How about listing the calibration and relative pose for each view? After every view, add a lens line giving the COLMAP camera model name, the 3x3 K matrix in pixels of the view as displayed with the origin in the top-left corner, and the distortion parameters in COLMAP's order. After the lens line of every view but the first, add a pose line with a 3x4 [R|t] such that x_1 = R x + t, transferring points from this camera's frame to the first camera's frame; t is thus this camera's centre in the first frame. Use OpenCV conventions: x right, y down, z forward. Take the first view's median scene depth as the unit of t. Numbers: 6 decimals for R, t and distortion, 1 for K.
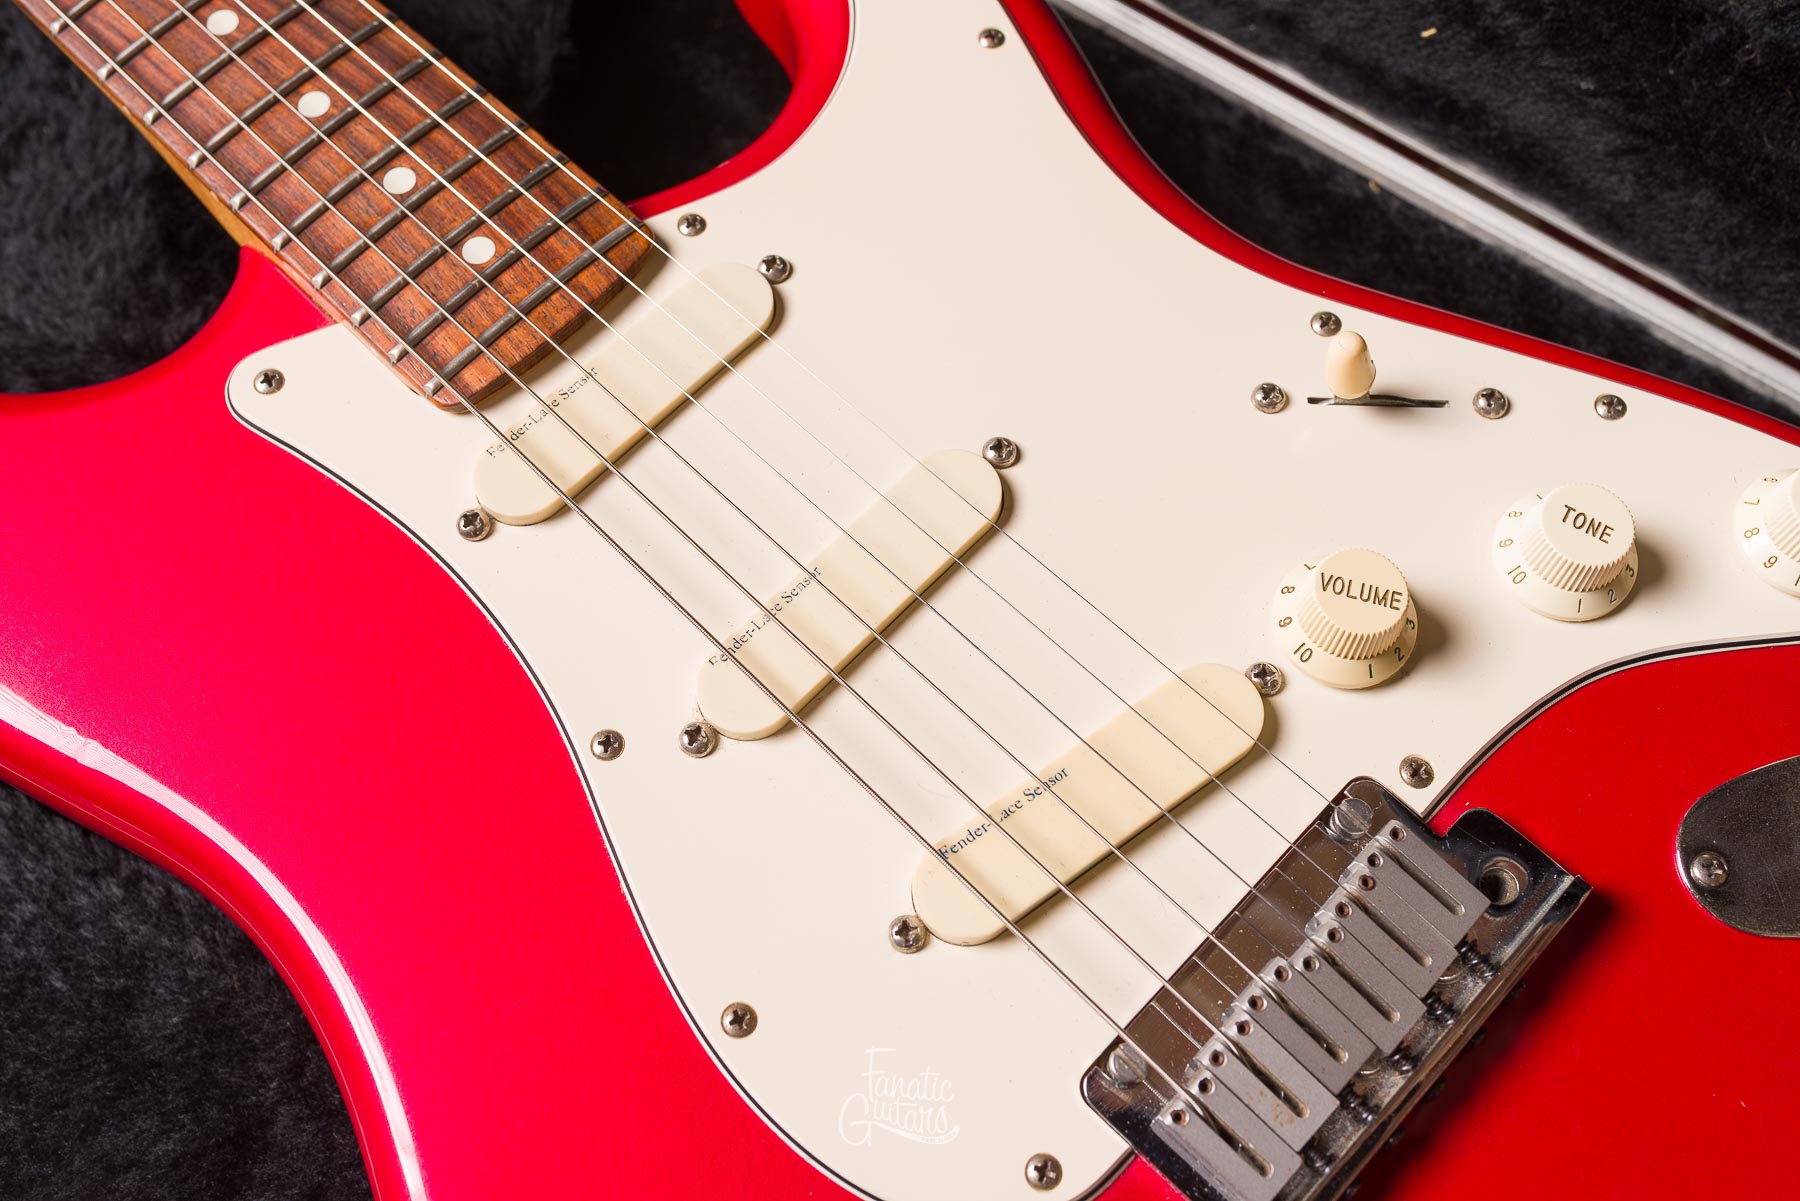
lens RADIAL K [[1799.9, 0, 902.4], [0, 1799.9, 596.3], [0, 0, 1]] dist [-0.004460, 0.013706]
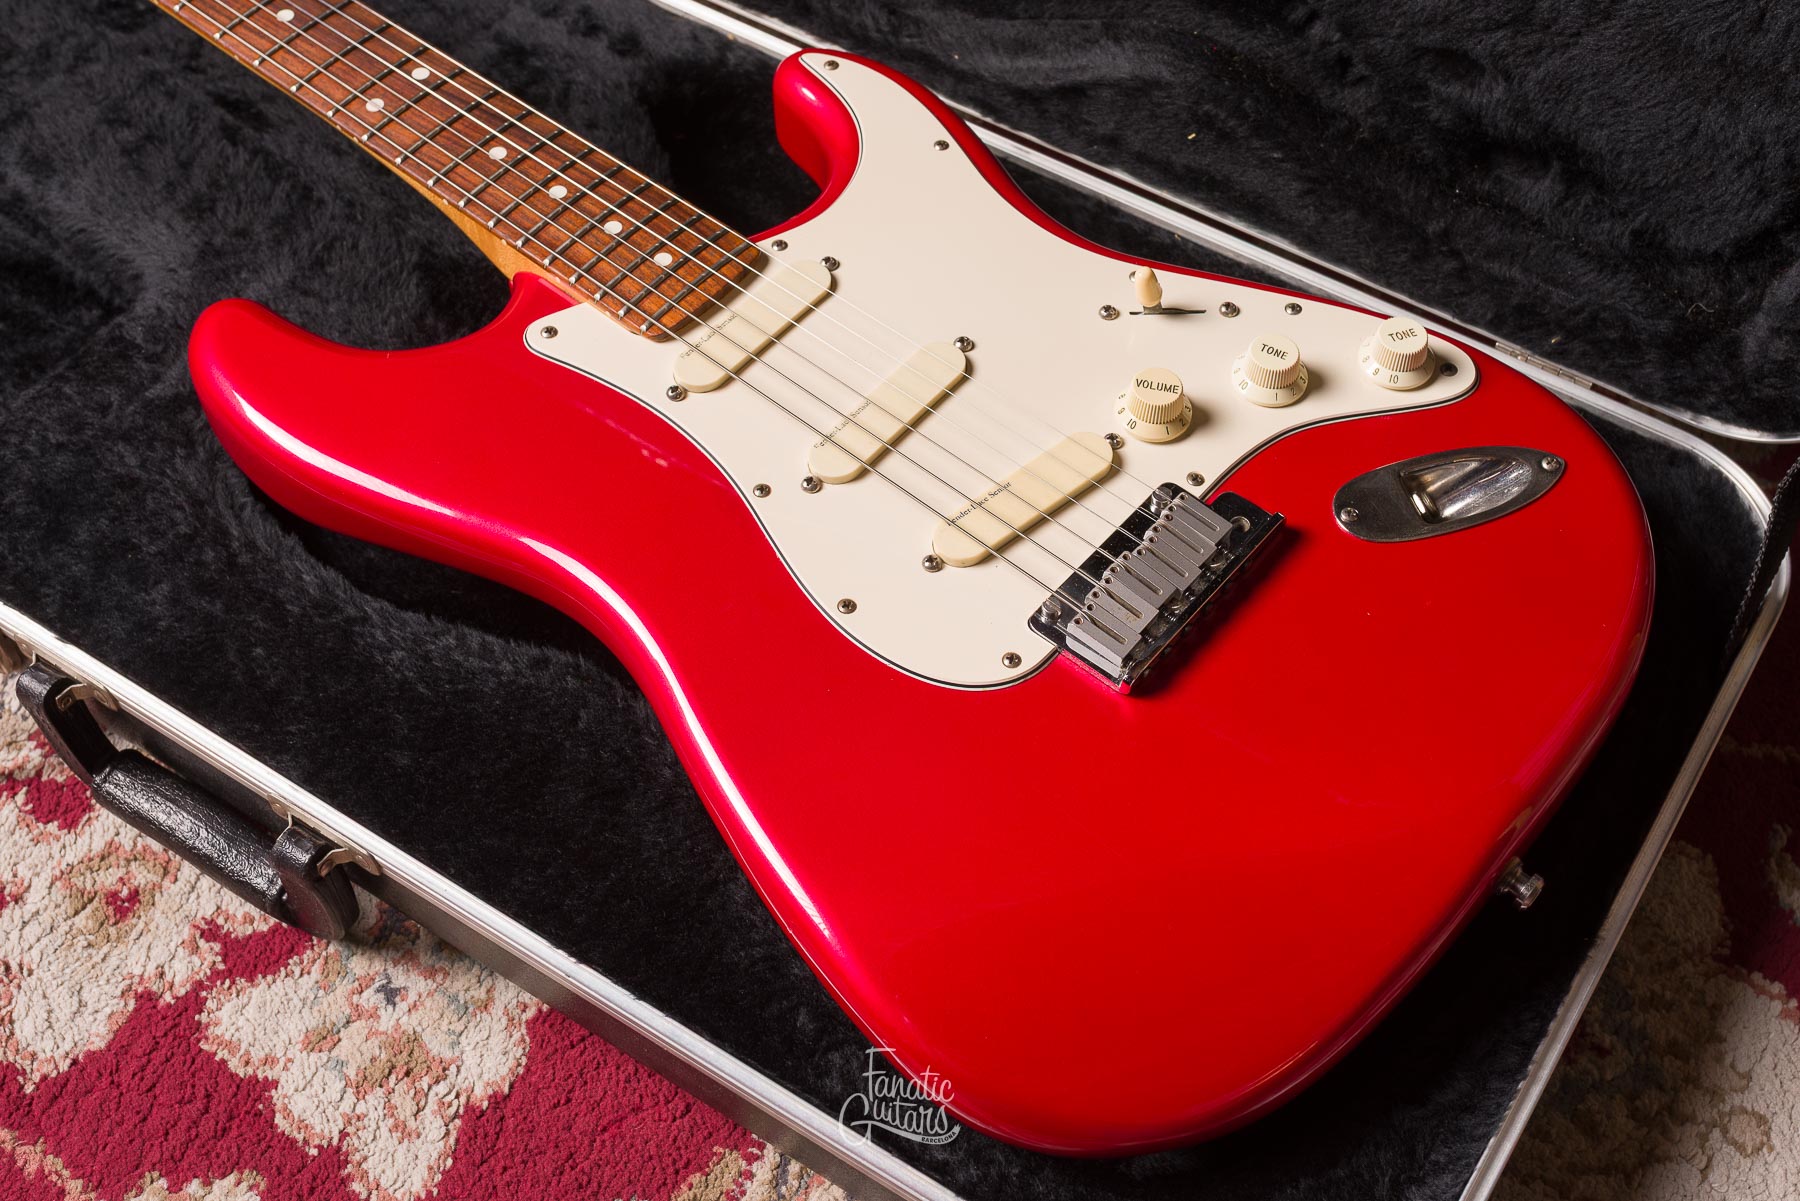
lens RADIAL K [[2095.6, 0, 961.2], [0, 2095.6, 602.4], [0, 0, 1]] dist [-0.000174, -0.003087]
pose [[0.996147, -0.053846, 0.069226, -0.099103], [0.066063, 0.979854, -0.188474, 0.526269], [-0.057682, 0.192321, 0.979635, -0.938954]]
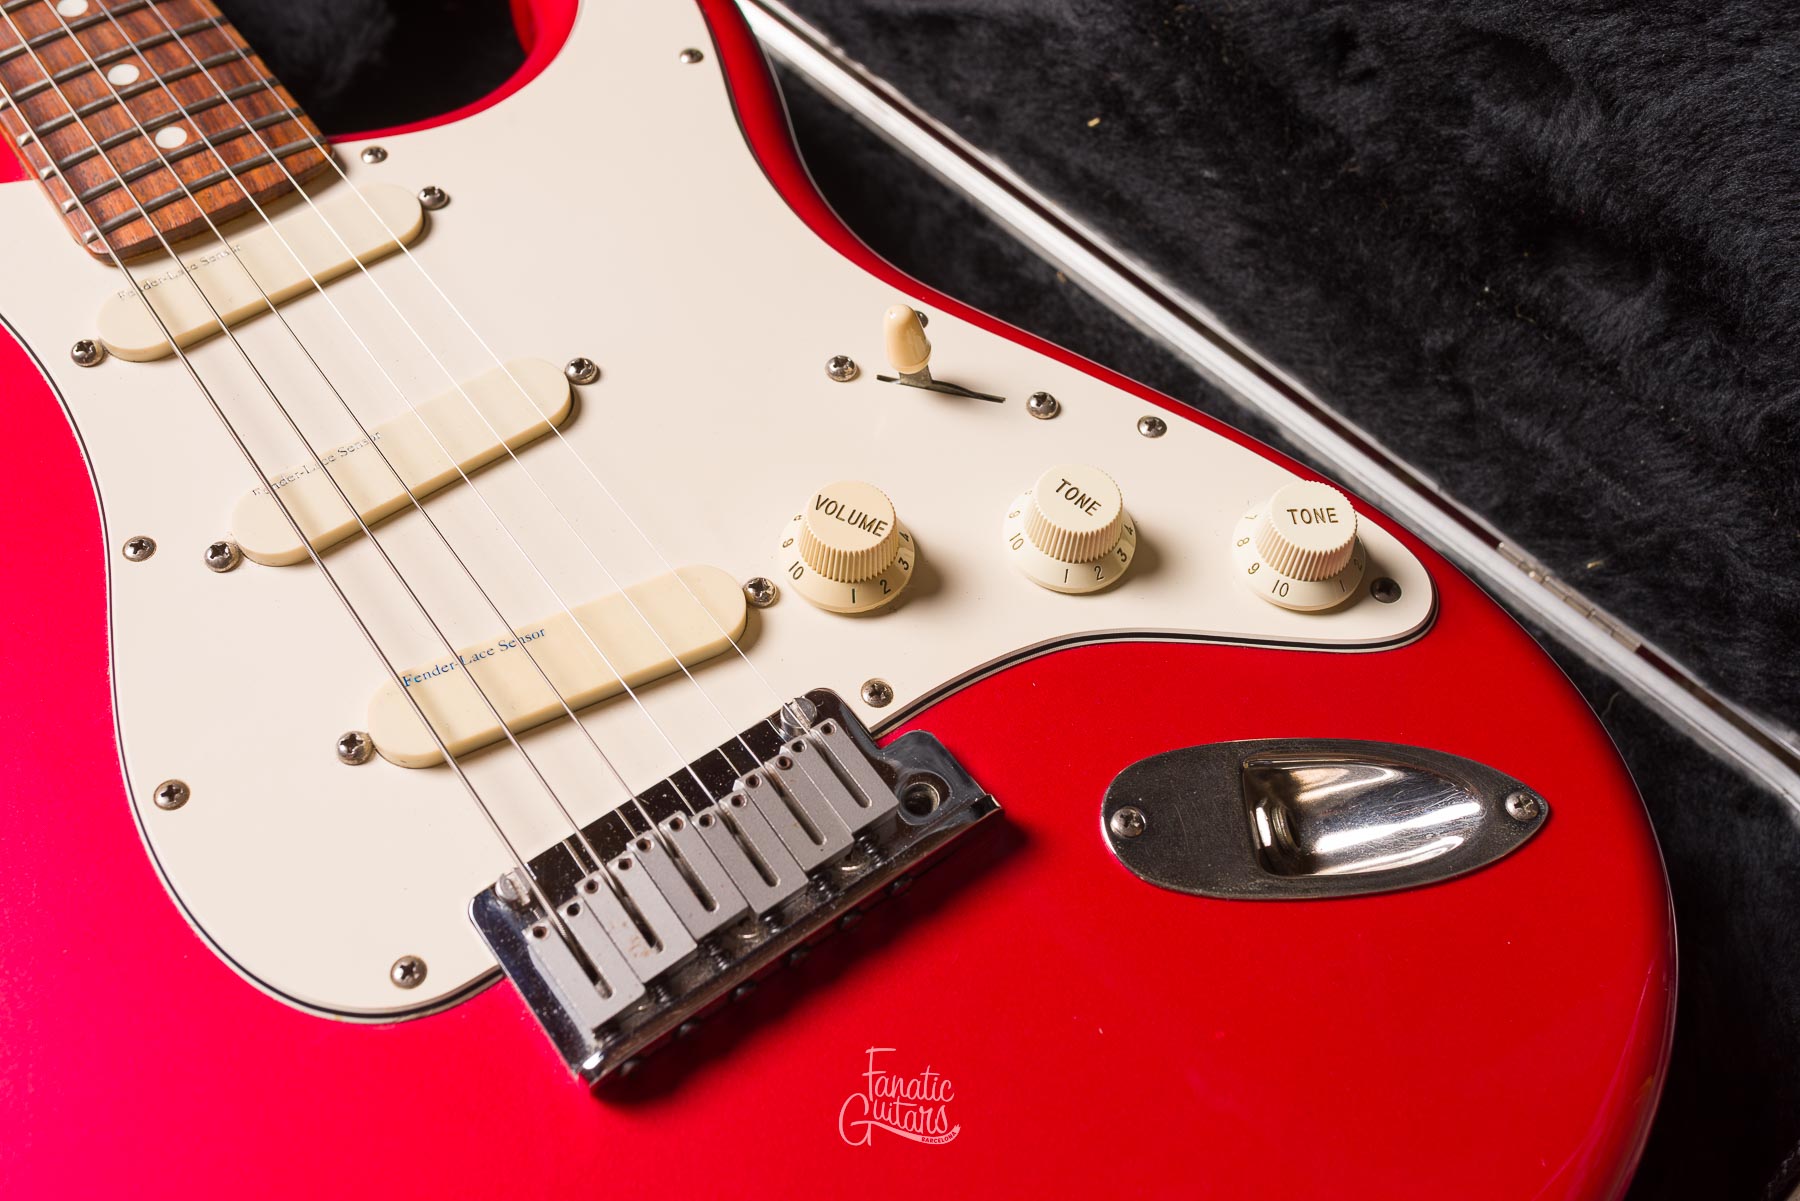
lens RADIAL K [[1786.5, 0, 902.3], [0, 1786.5, 600.1], [0, 0, 1]] dist [-0.000634, 0.002068]
pose [[0.986286, 0.162876, -0.026682, 0.270766], [-0.165047, 0.973022, -0.161209, 0.178665], [-0.000295, 0.163402, 0.986560, -0.034332]]
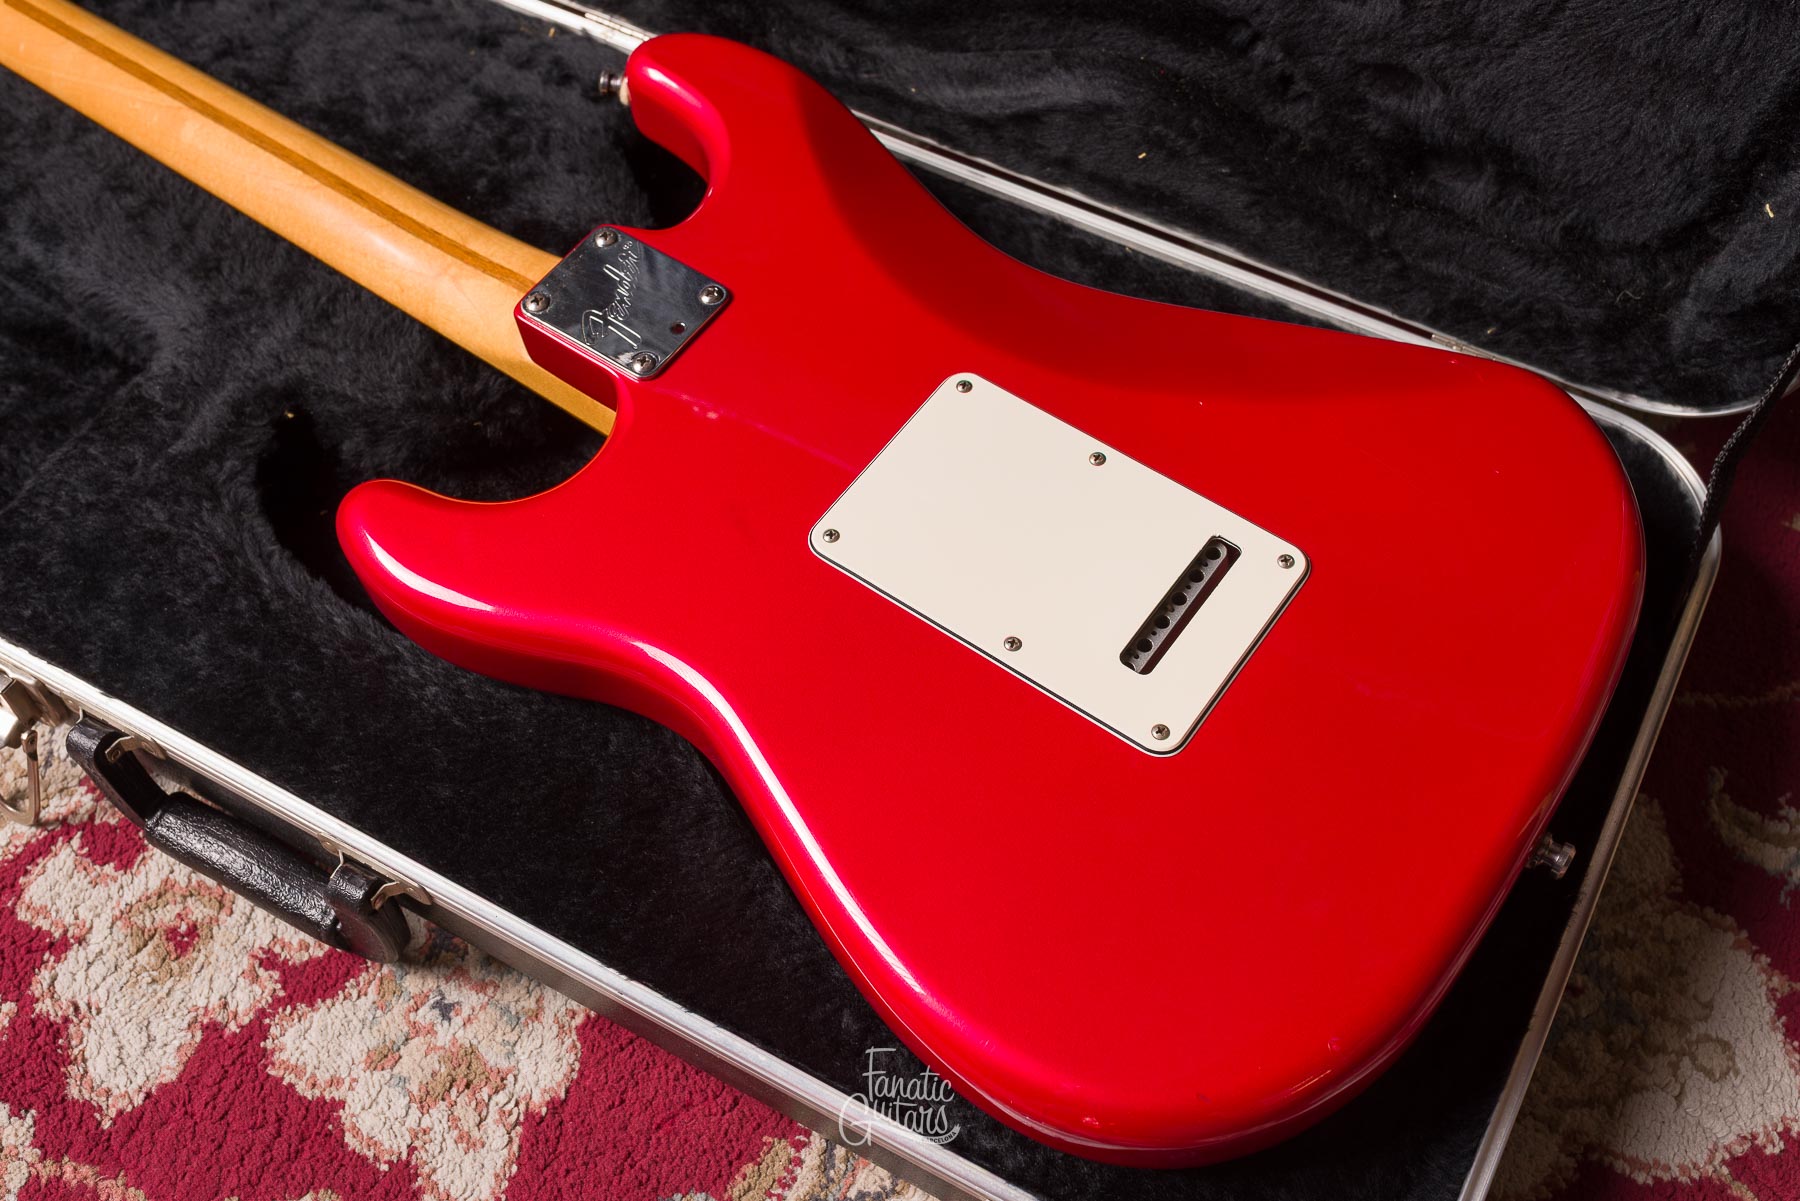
lens RADIAL K [[1800.6, 0, 934.8], [0, 1800.6, 604.2], [0, 0, 1]] dist [0.000657, -0.003245]
pose [[0.988214, -0.112734, 0.103559, -0.174034], [0.127676, 0.980207, -0.151303, 0.419874], [-0.084452, 0.162742, 0.983048, -0.780519]]
